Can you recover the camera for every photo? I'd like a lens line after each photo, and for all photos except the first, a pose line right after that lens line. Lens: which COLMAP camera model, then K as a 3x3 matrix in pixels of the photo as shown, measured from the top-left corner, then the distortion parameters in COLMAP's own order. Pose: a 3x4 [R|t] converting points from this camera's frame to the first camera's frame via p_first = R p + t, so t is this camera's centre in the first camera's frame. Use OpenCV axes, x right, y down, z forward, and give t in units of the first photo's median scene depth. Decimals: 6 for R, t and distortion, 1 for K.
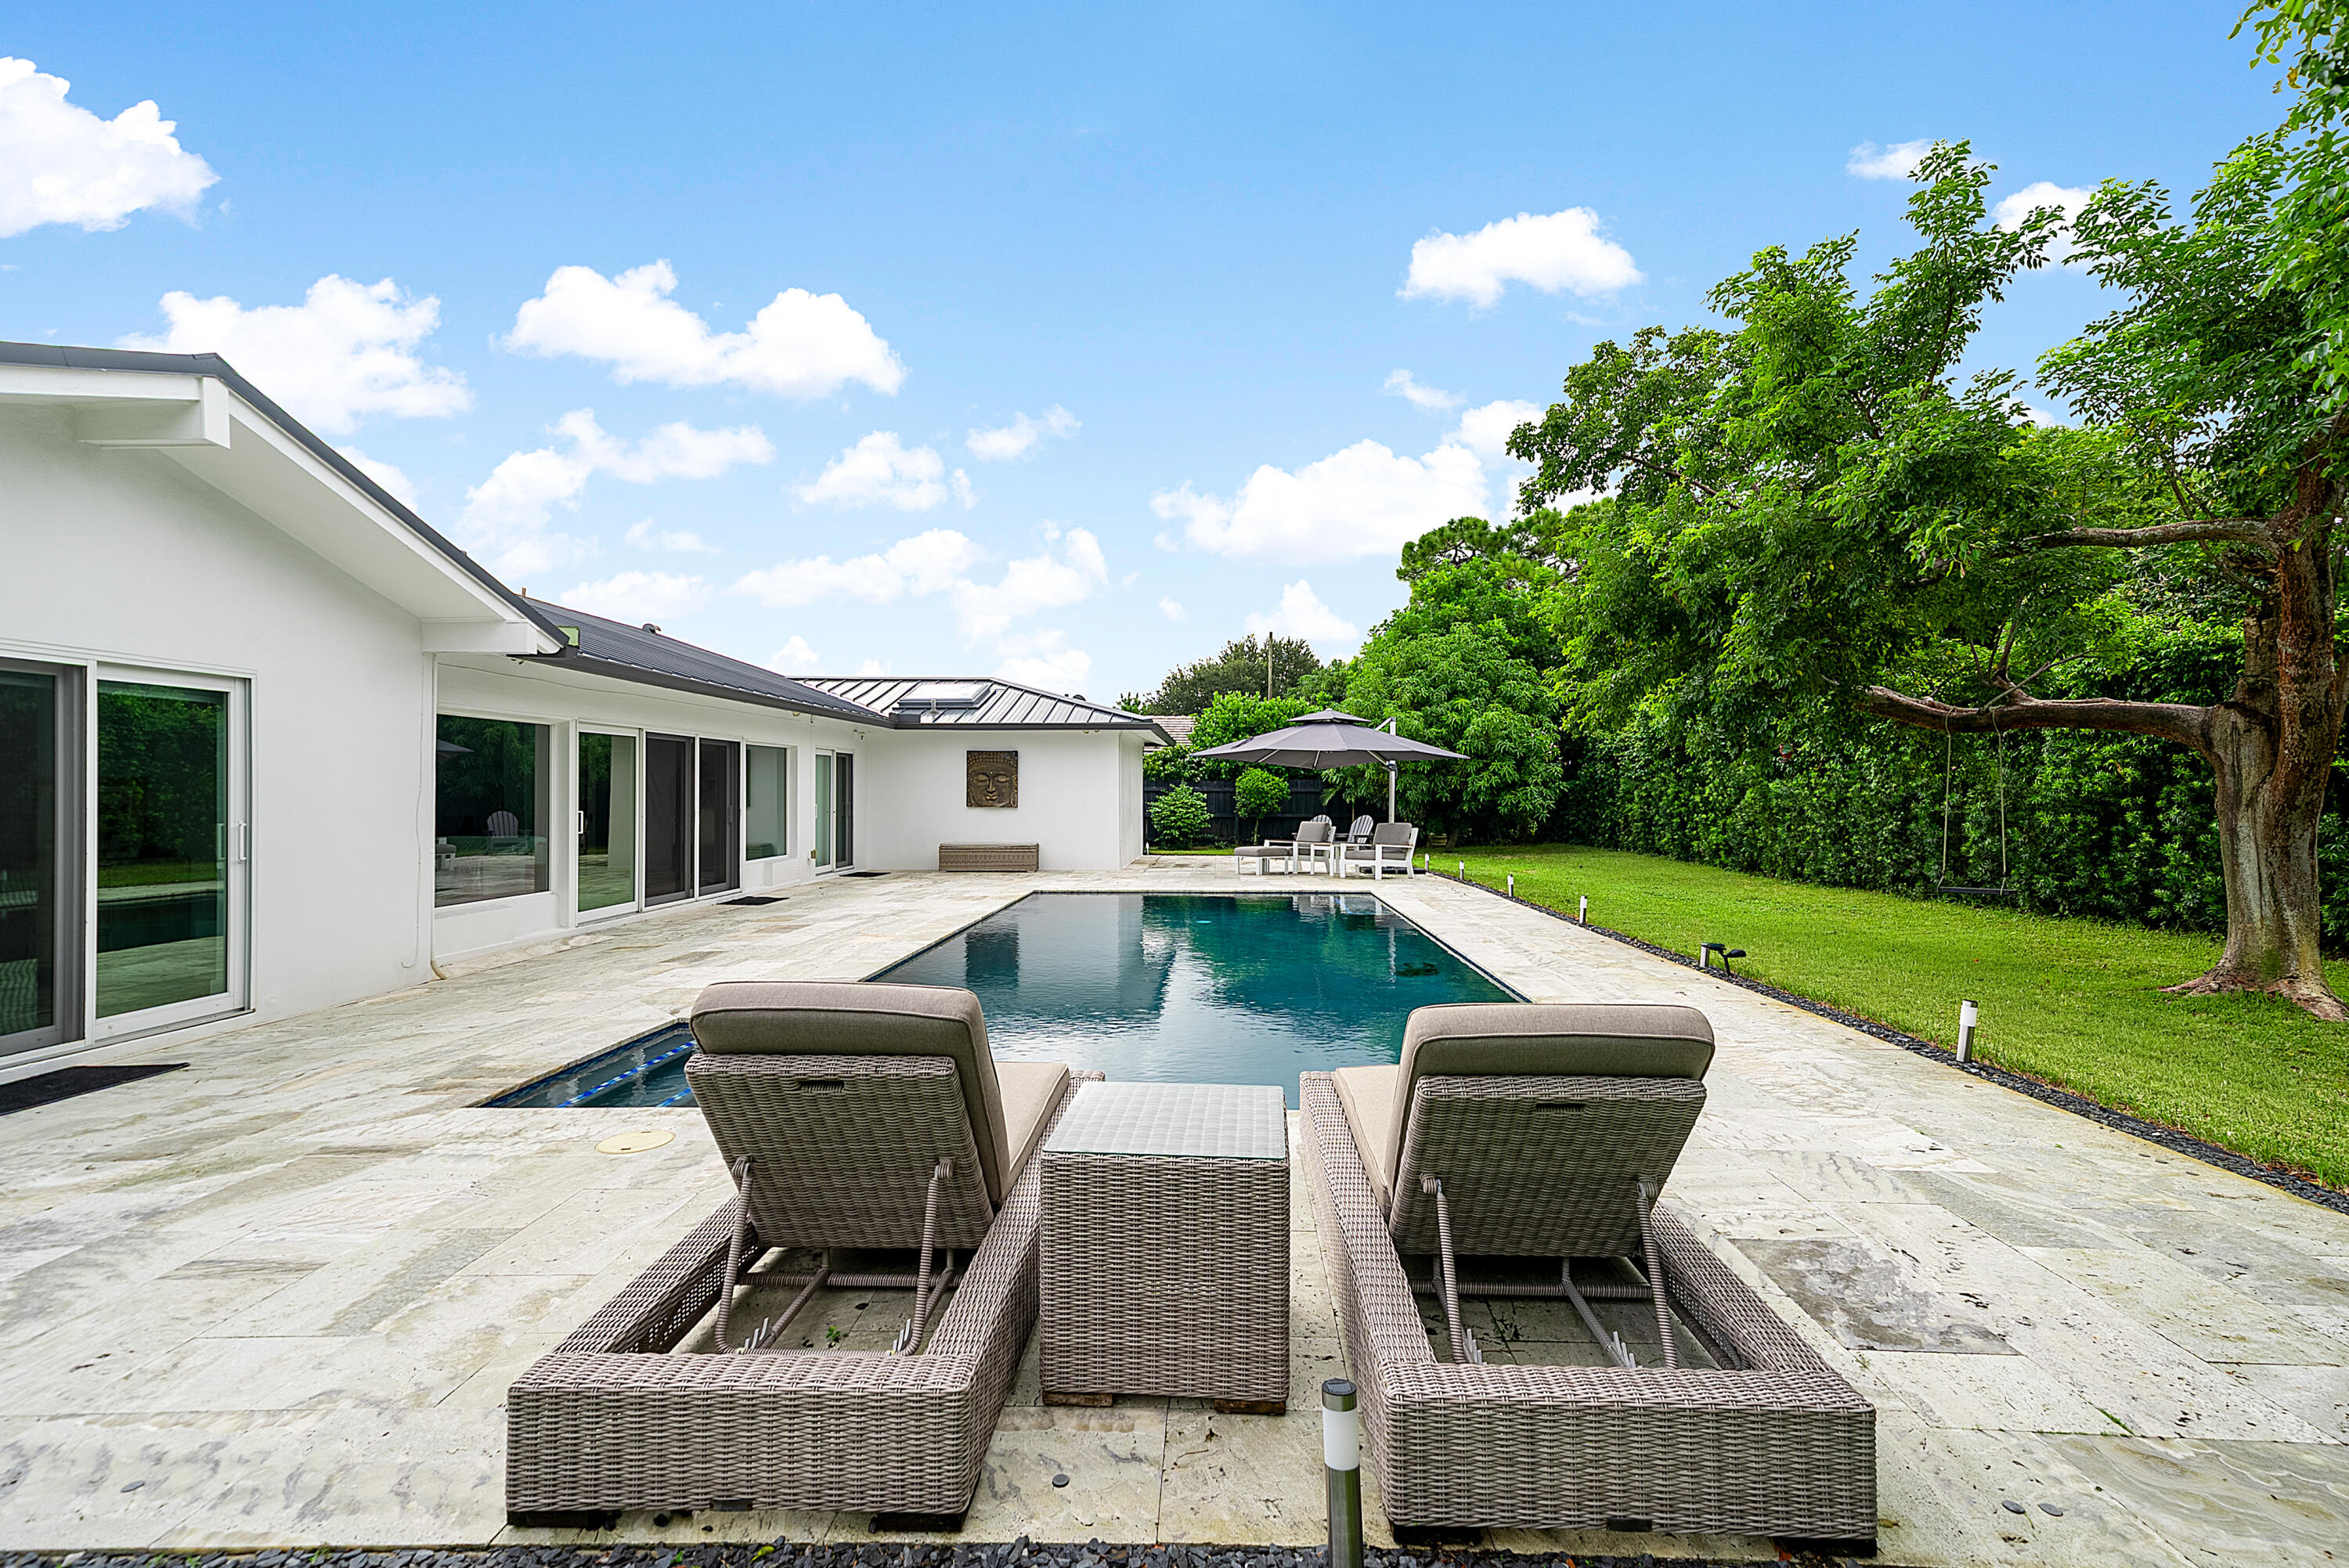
lens RADIAL K [[1088.3, 0, 1225.5], [0, 1088.3, 787.0], [0, 0, 1]] dist [0.027886, 0.001838]
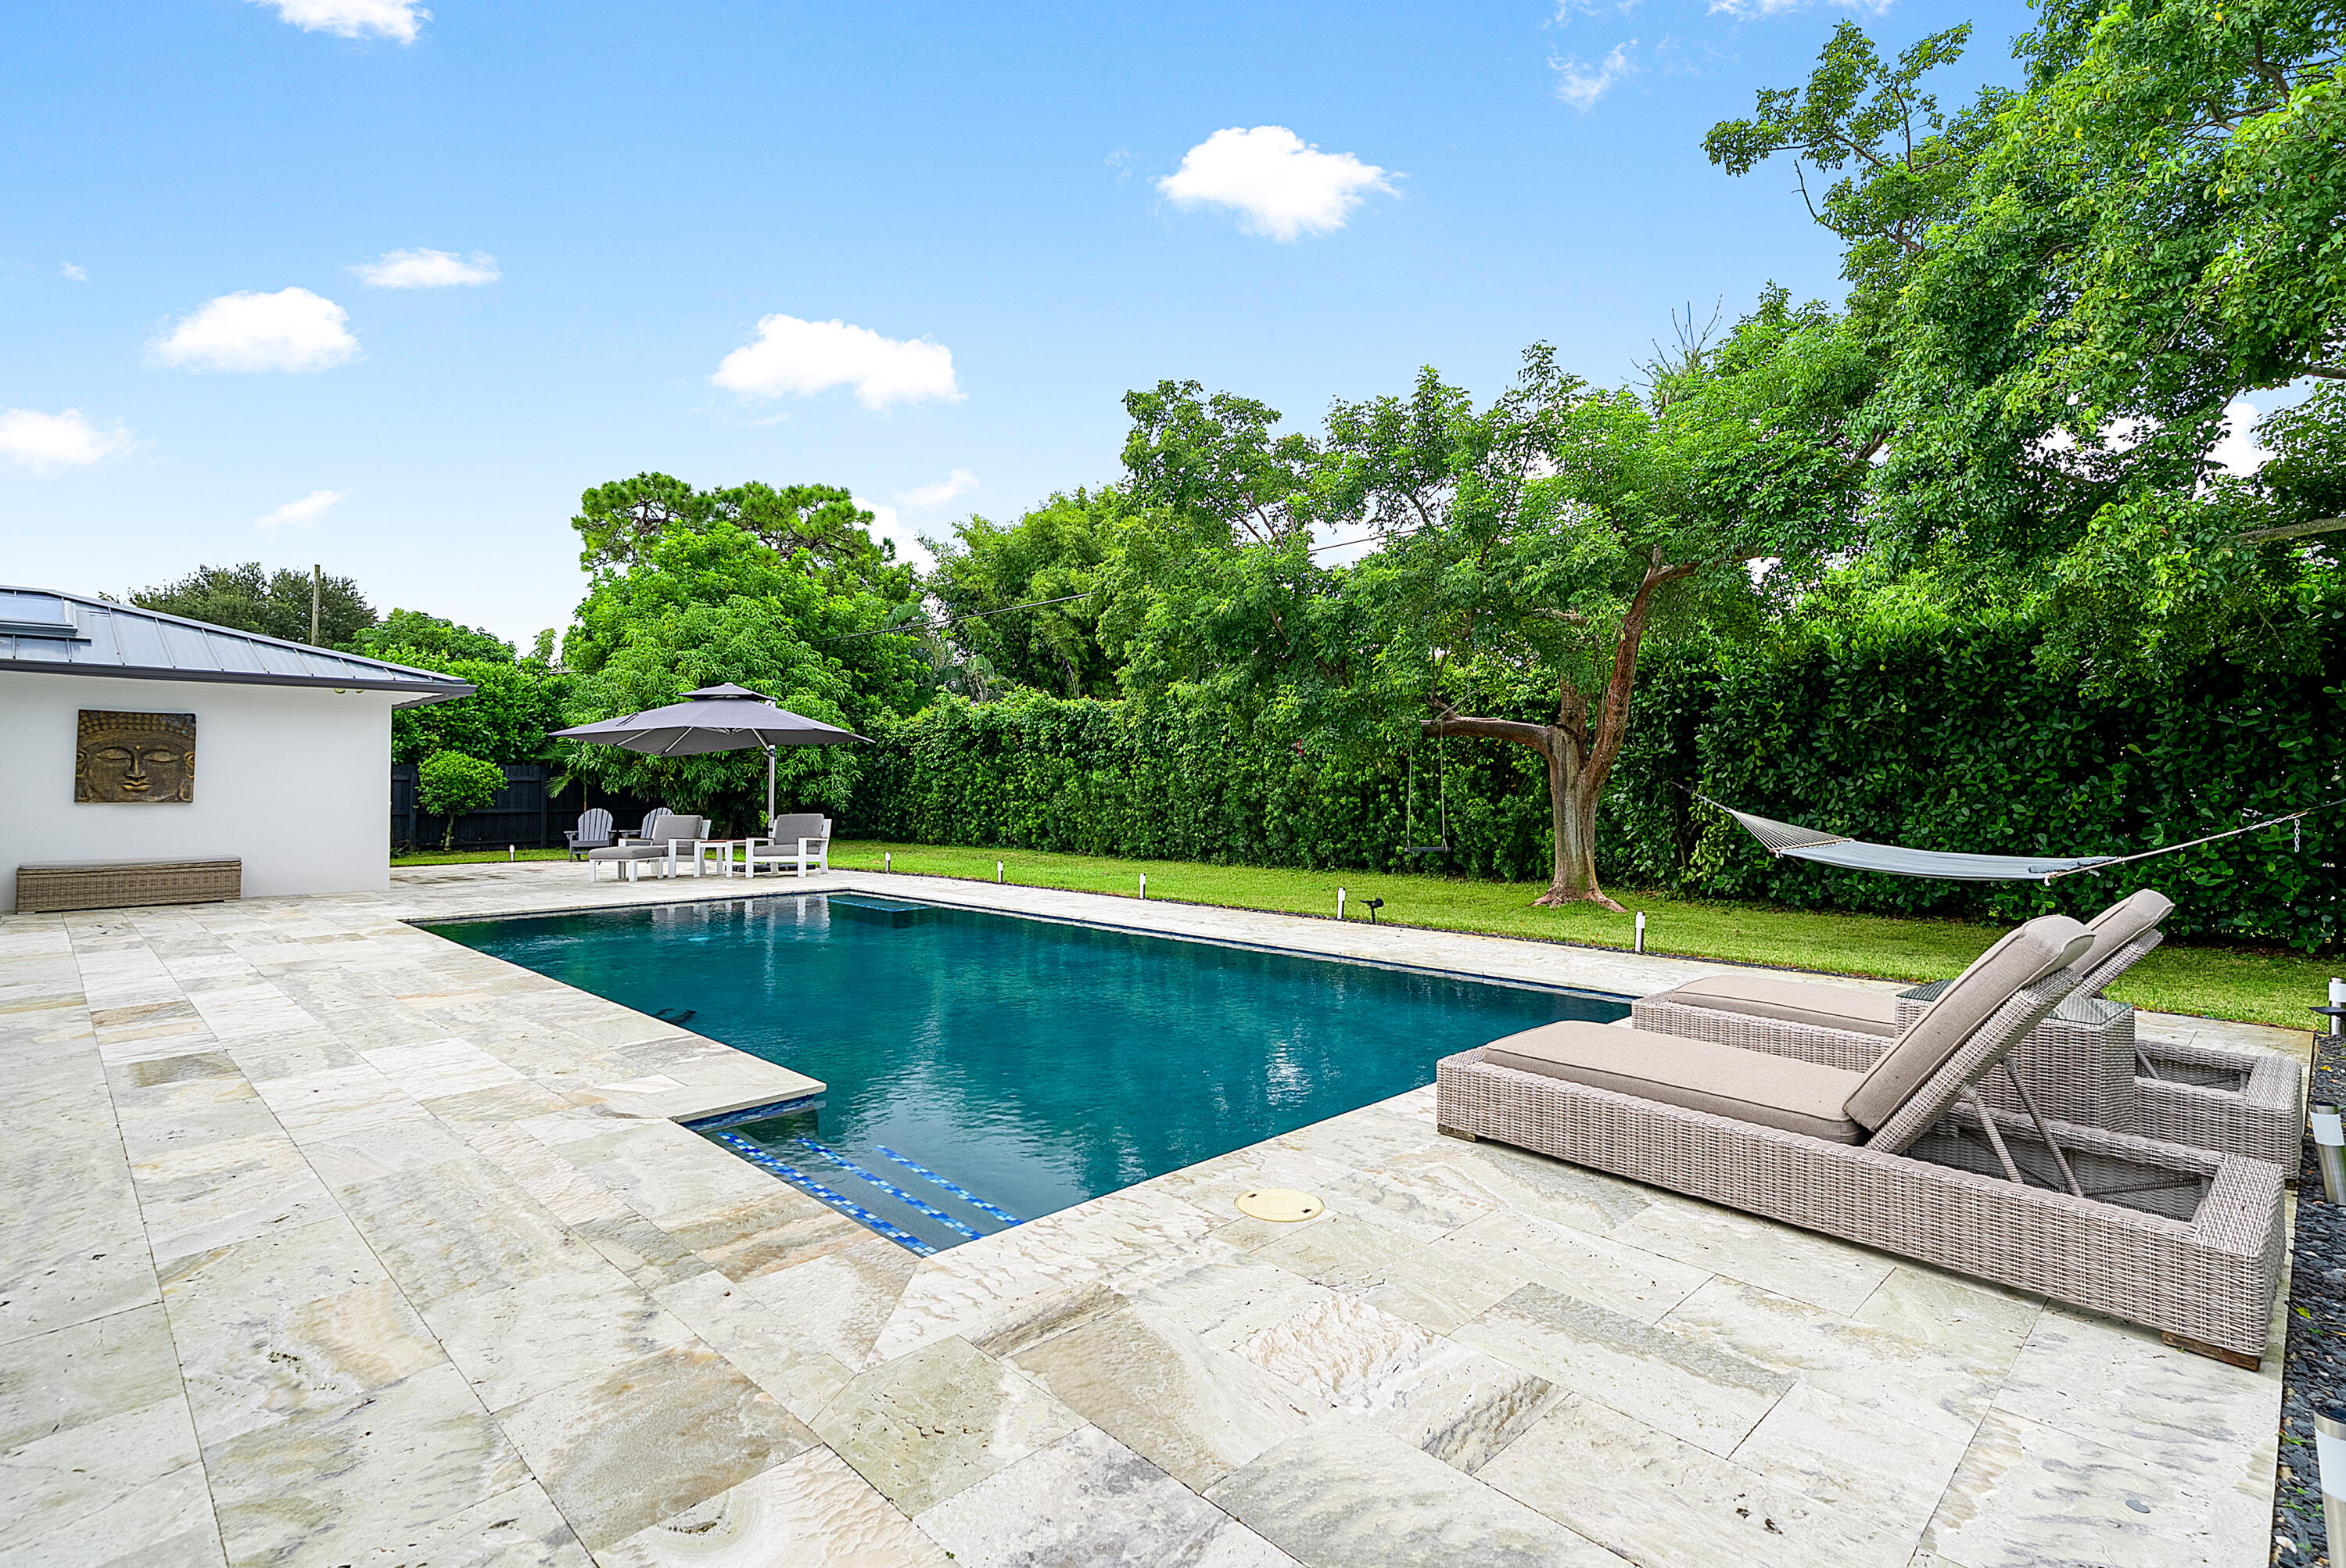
lens RADIAL K [[1087.1, 0, 1223.9], [0, 1087.1, 787.0], [0, 0, 1]] dist [0.027886, 0.001838]
pose [[0.693857, -0.001426, 0.720111, -0.366116], [-0.004296, 0.999972, 0.006120, 0.004627], [-0.720100, -0.007340, 0.693831, 0.154928]]
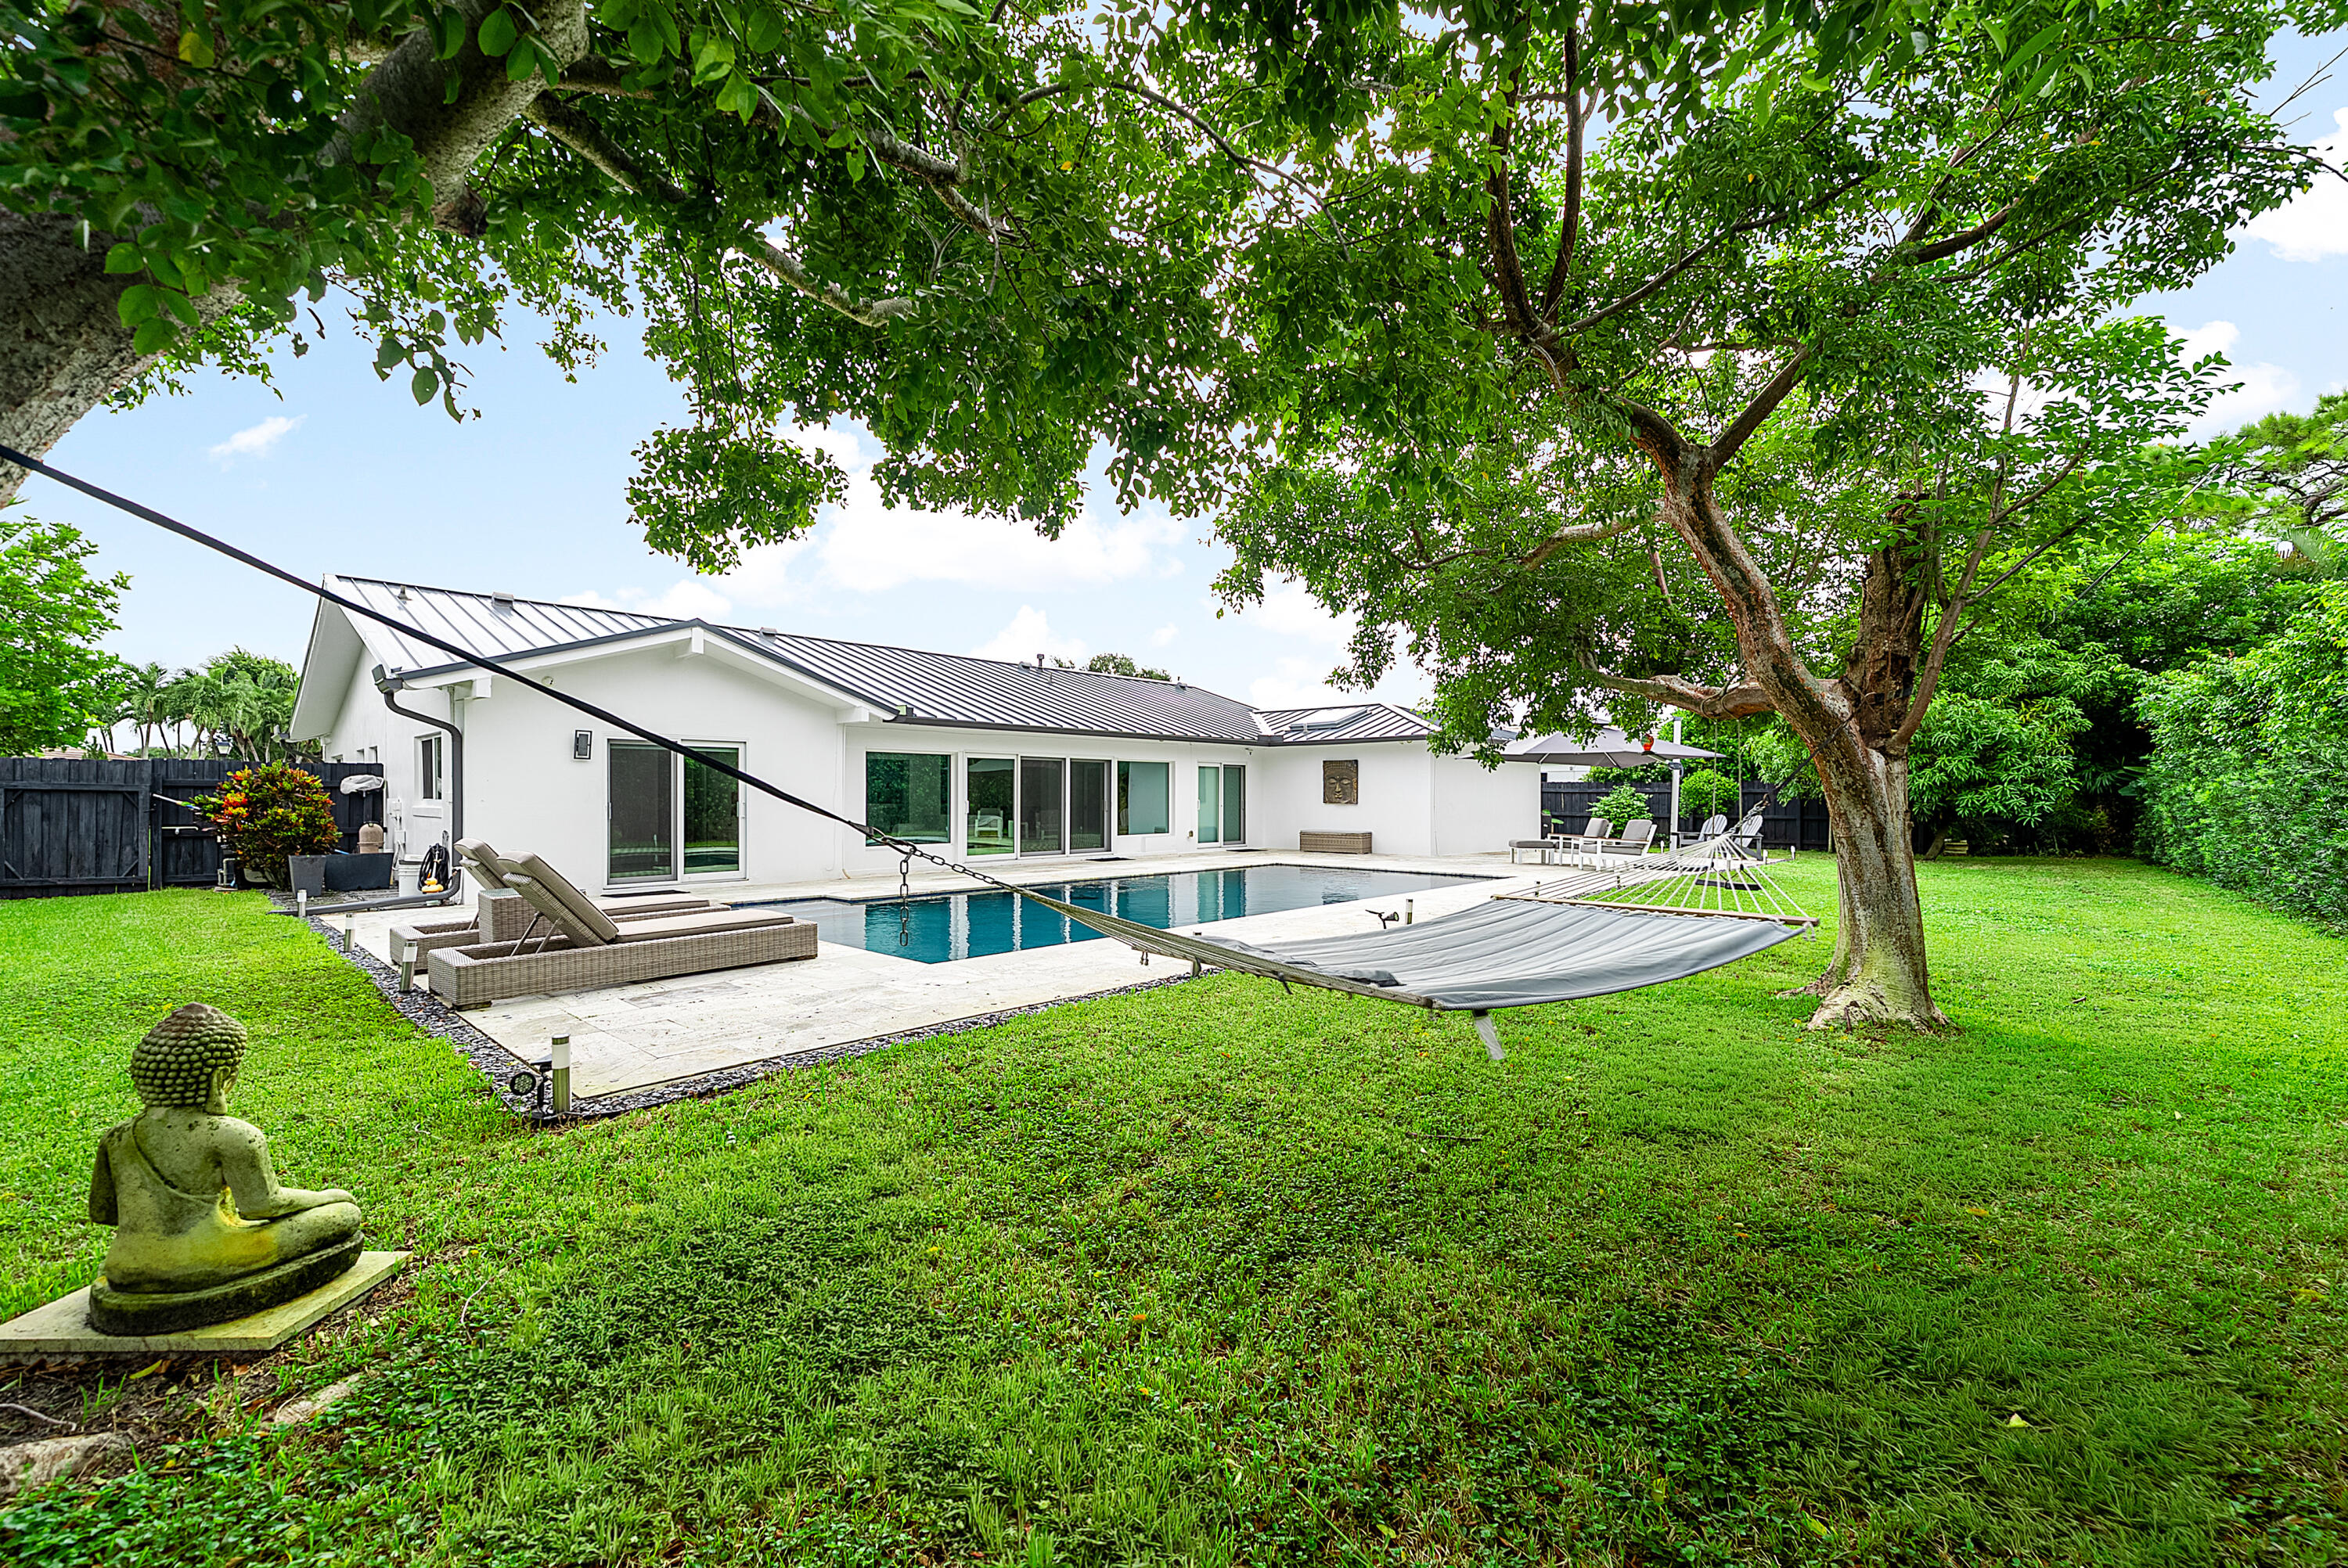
lens RADIAL K [[955.7, 0, 1211.6], [0, 955.7, 793.2], [0, 0, 1]] dist [0.001903, 0.000070]
pose [[0.756207, -0.003678, -0.654322, 0.631629], [0.003909, 0.999992, -0.001103, 0.010056], [0.654321, -0.001724, 0.756215, 0.051121]]
